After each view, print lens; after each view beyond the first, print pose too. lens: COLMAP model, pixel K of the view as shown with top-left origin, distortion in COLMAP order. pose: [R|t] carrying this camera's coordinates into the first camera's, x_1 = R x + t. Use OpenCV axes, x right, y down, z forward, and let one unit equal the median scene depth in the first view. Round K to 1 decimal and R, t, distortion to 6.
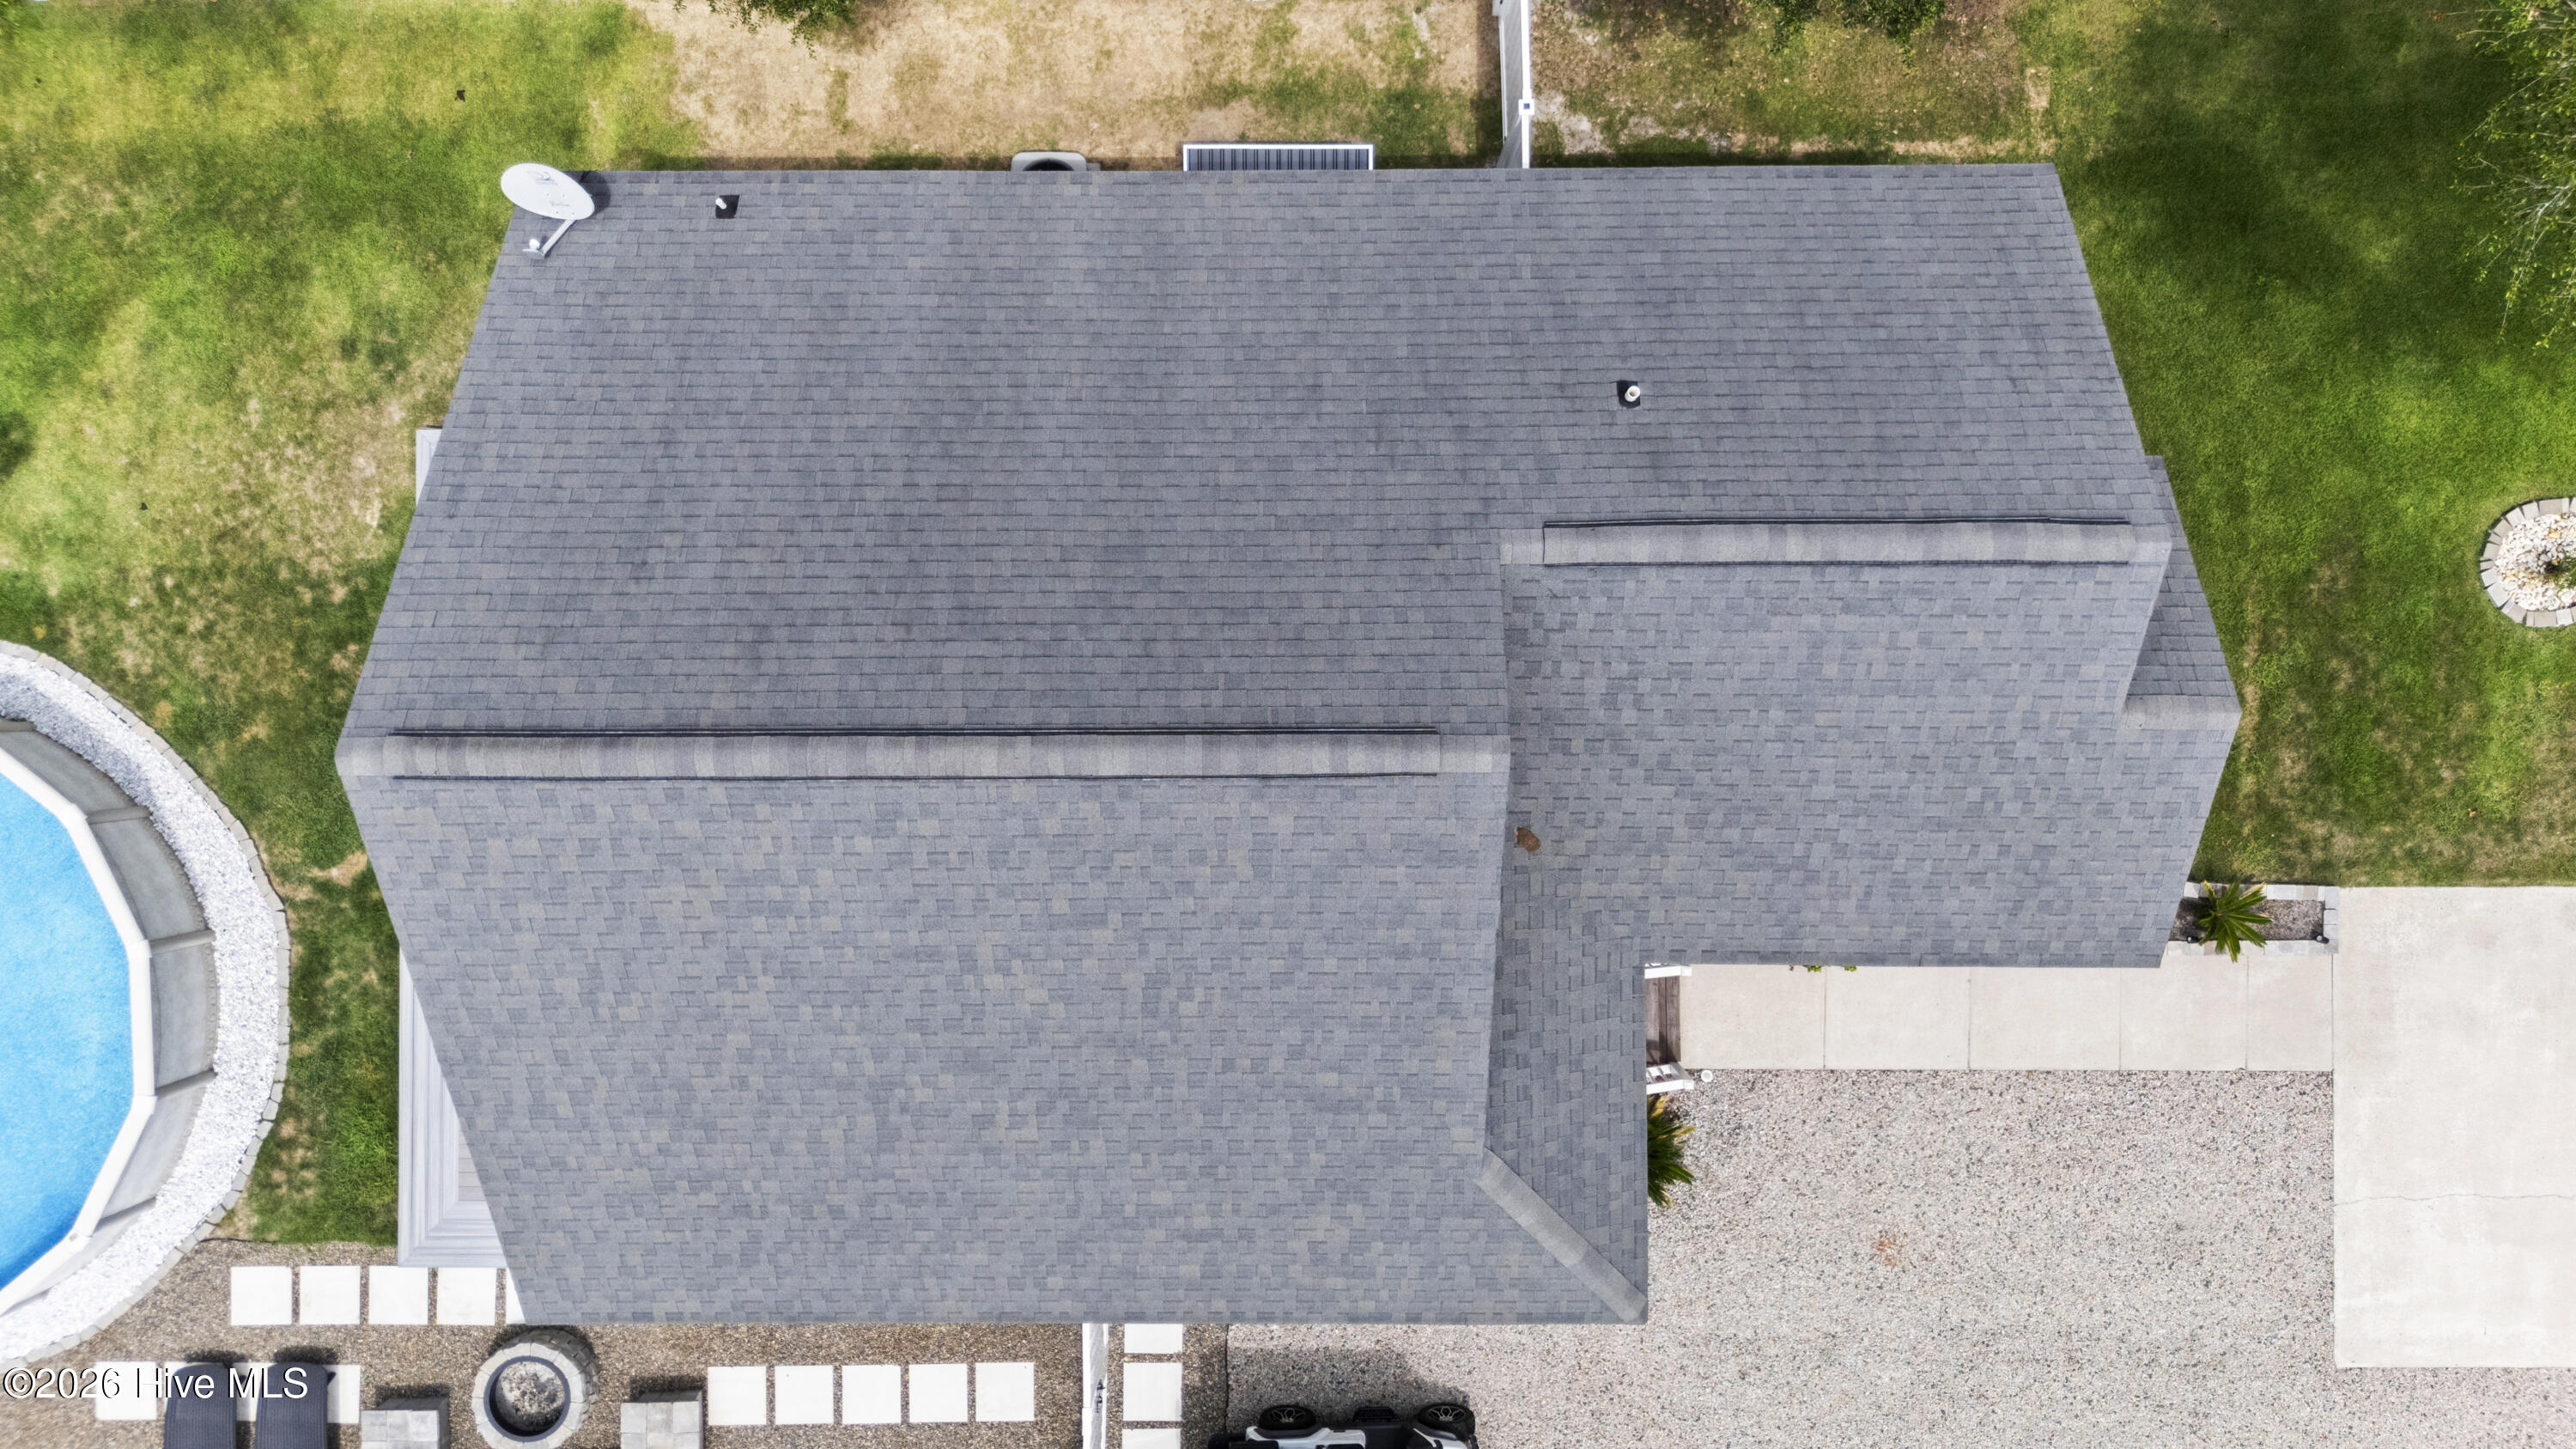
lens RADIAL K [[1891.3, 0, 1292.7], [0, 1891.3, 720.7], [0, 0, 1]] dist [0.105969, -0.129807]
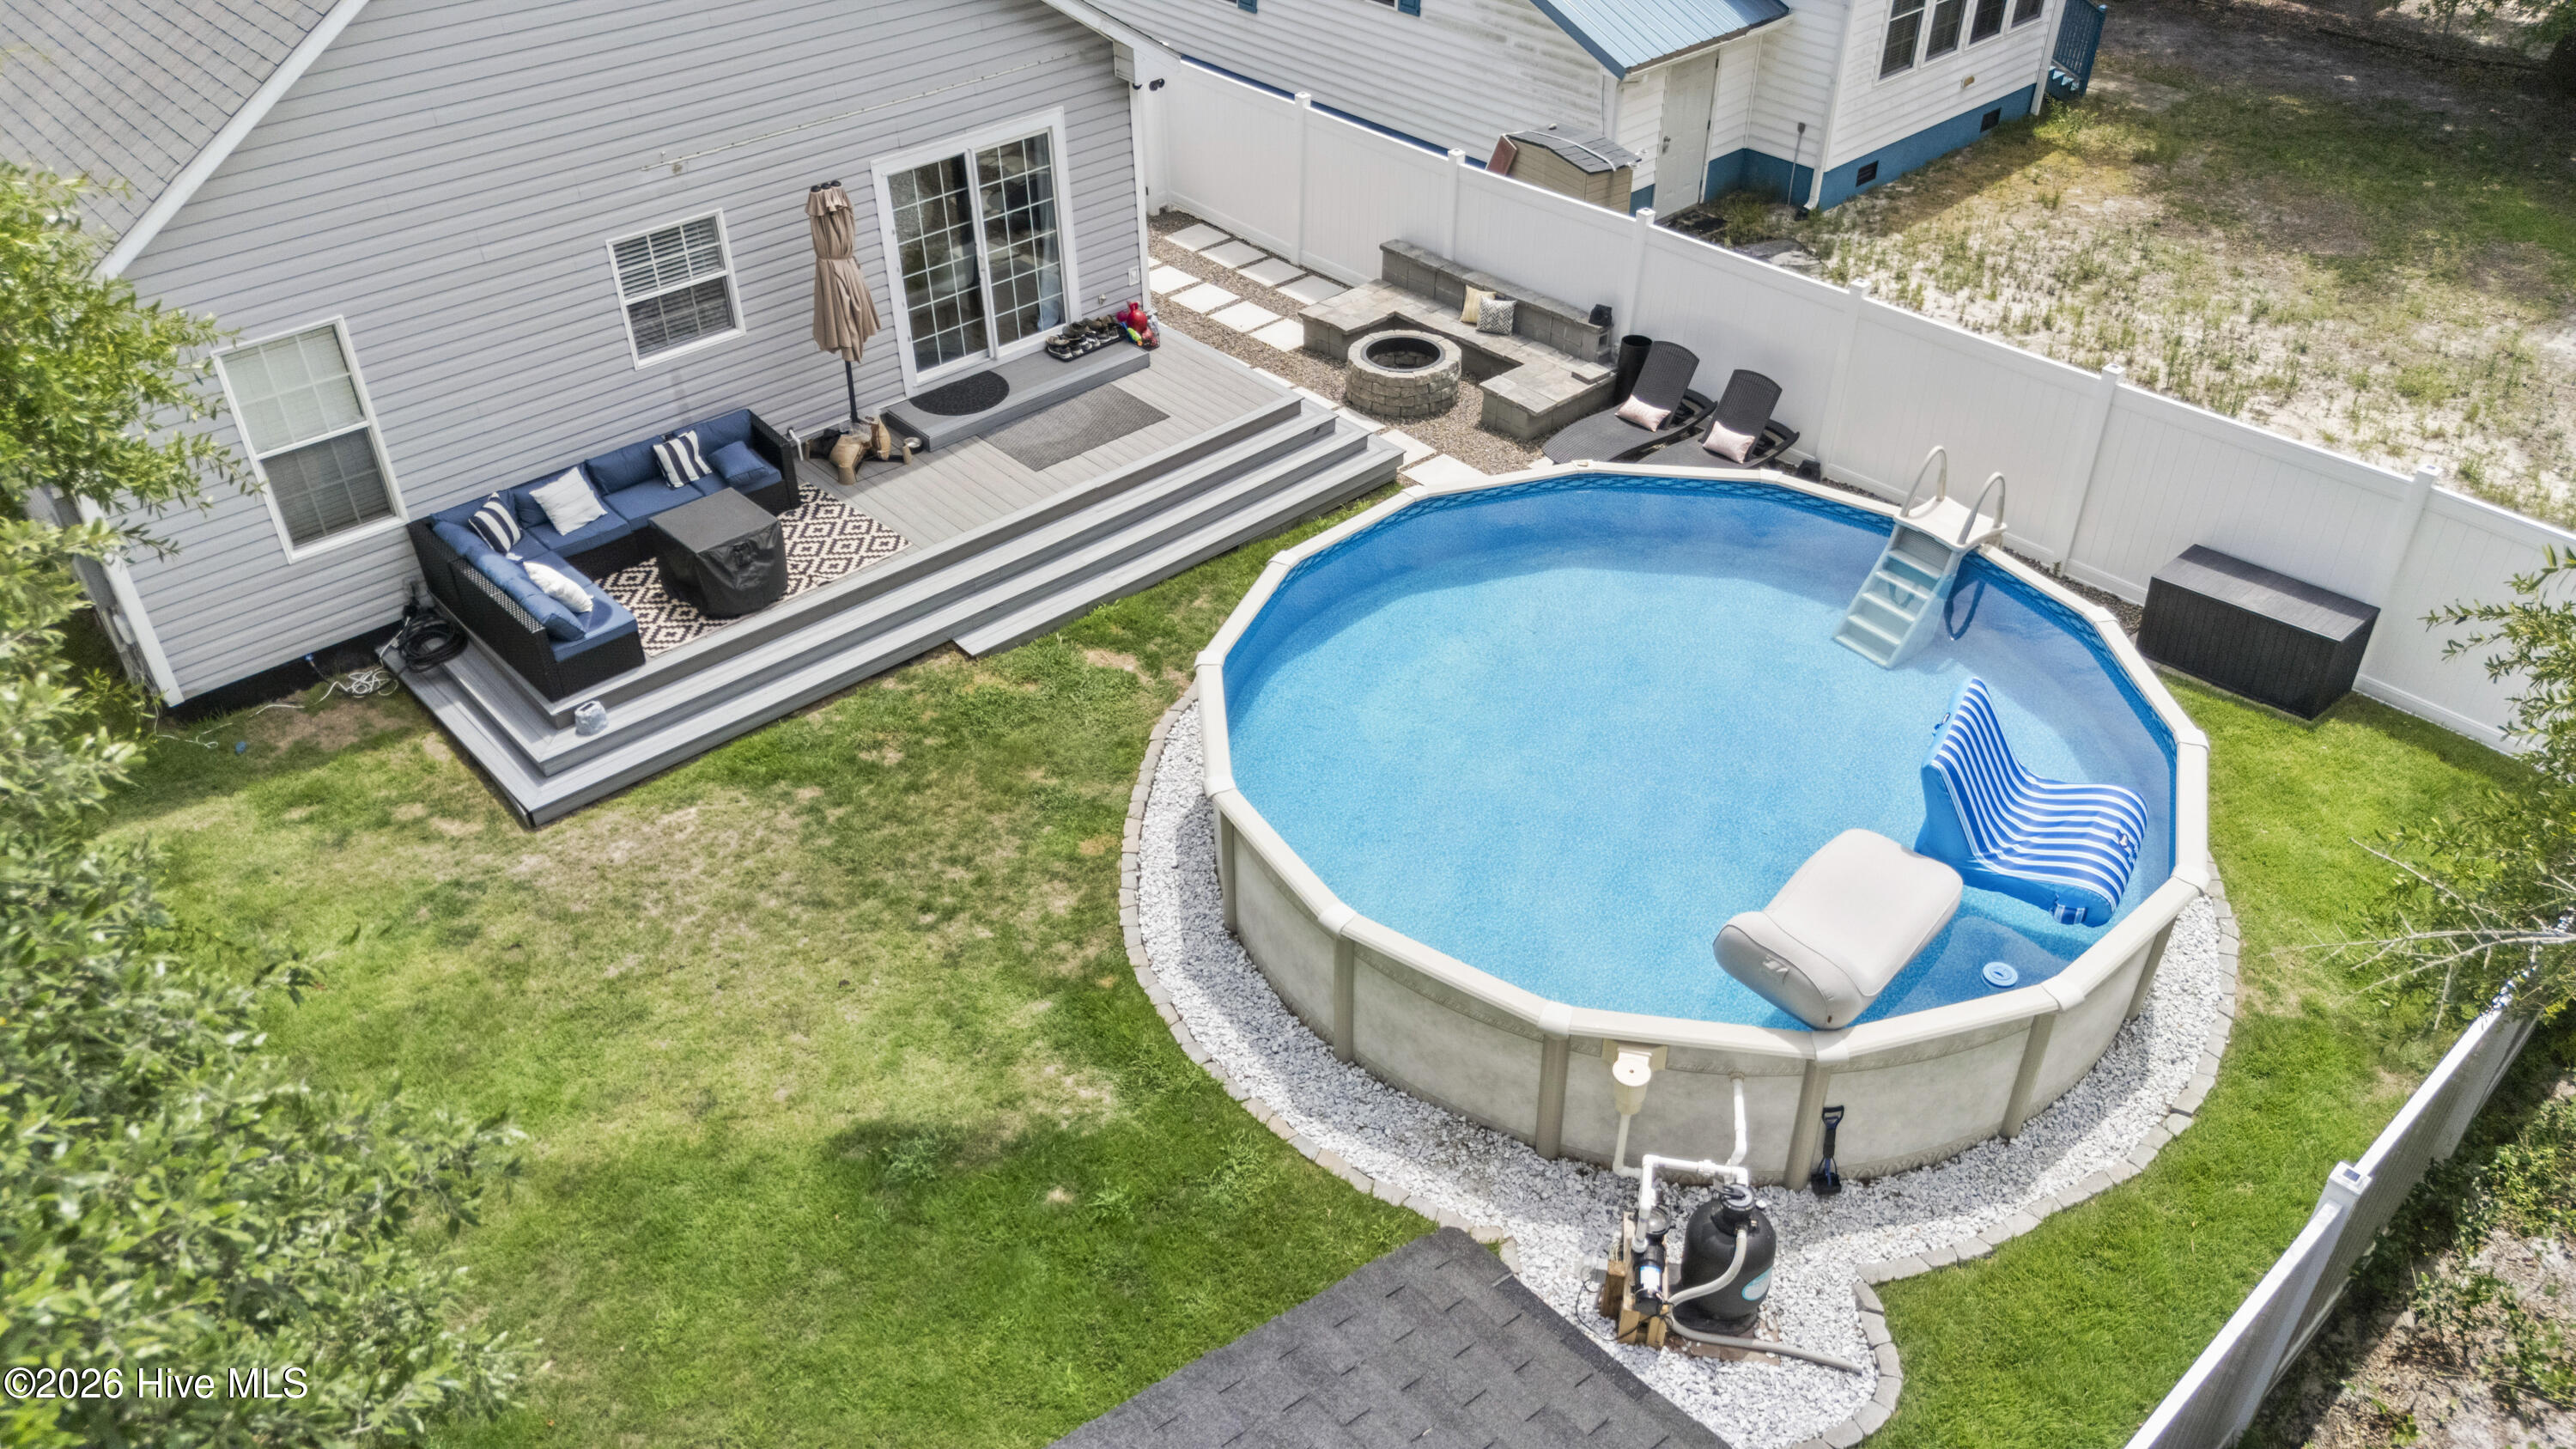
lens RADIAL K [[1881.3, 0, 1284.3], [0, 1881.3, 690.0], [0, 0, 1]] dist [0.033577, -0.002324]
pose [[-0.672862, -0.417291, 0.610839, -1.019420], [0.739374, -0.406296, 0.536889, -0.292348], [0.024143, 0.812891, 0.581916, 0.568156]]
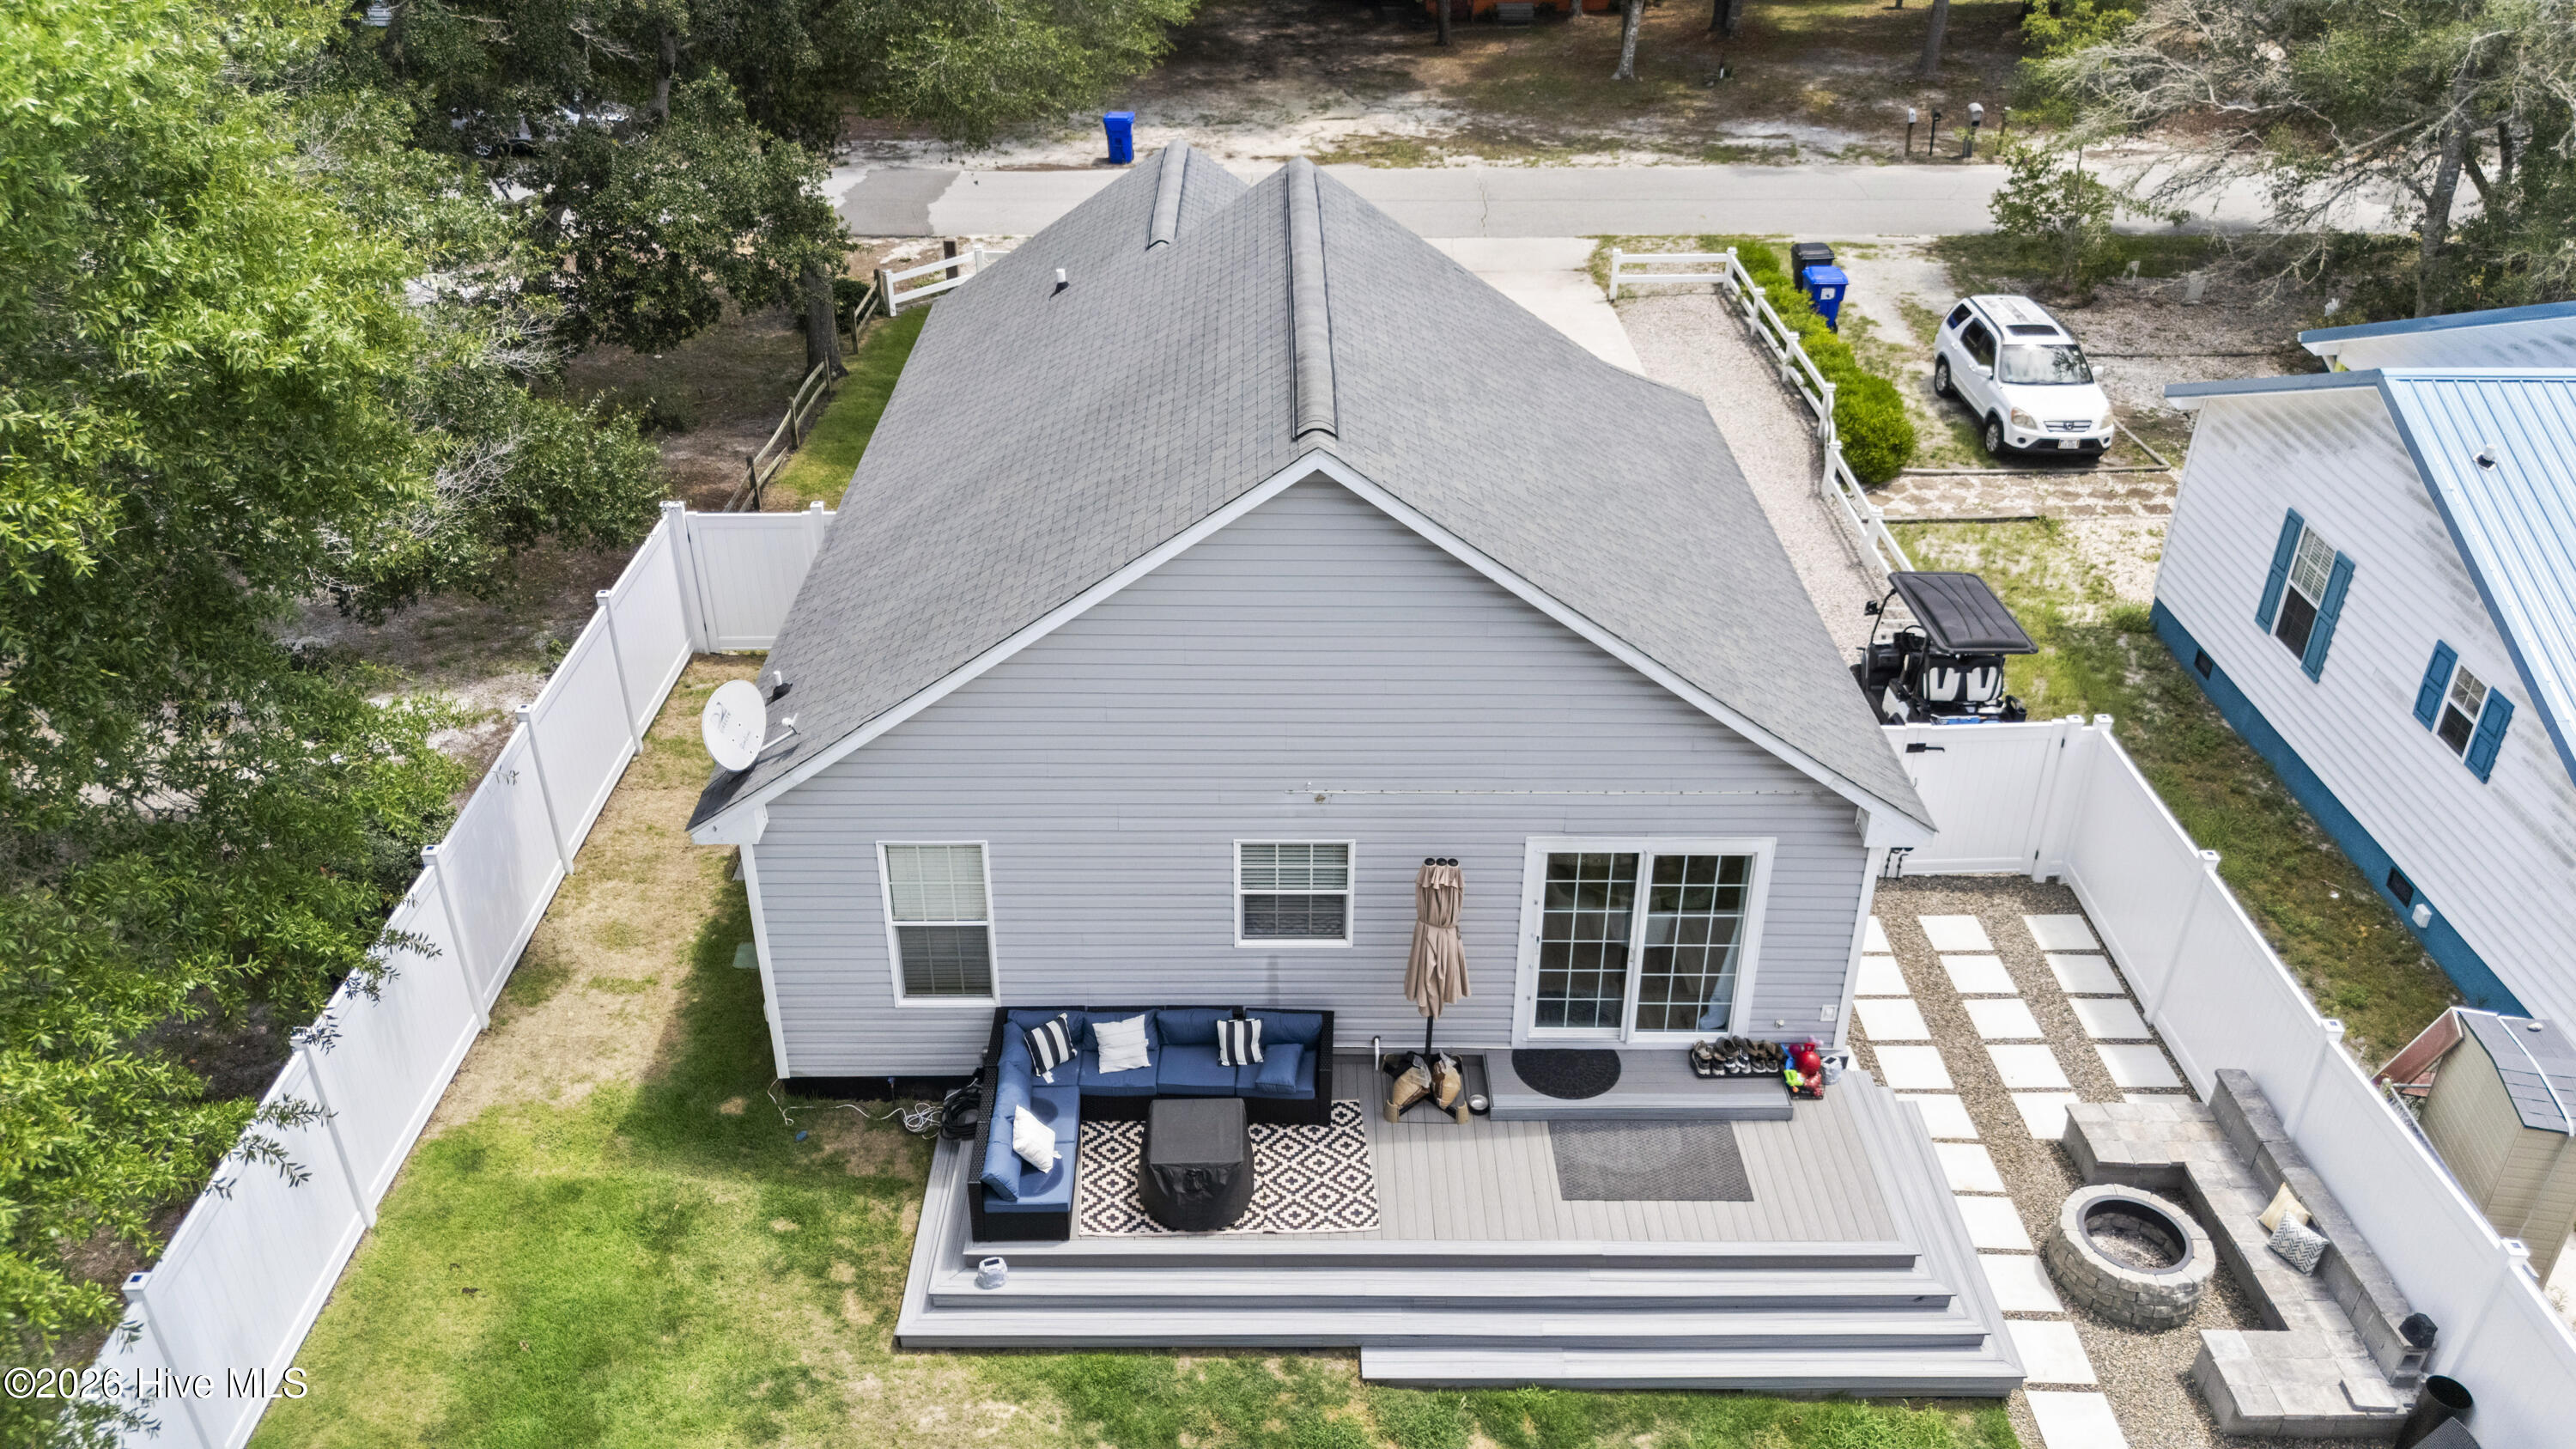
lens RADIAL K [[1891.3, 0, 1292.7], [0, 1891.3, 720.7], [0, 0, 1]] dist [0.105969, -0.129807]
pose [[-0.008673, -0.498333, 0.866942, -0.968829], [0.999958, -0.006851, 0.006065, -0.000412], [0.002917, 0.866959, 0.498371, 0.417697]]
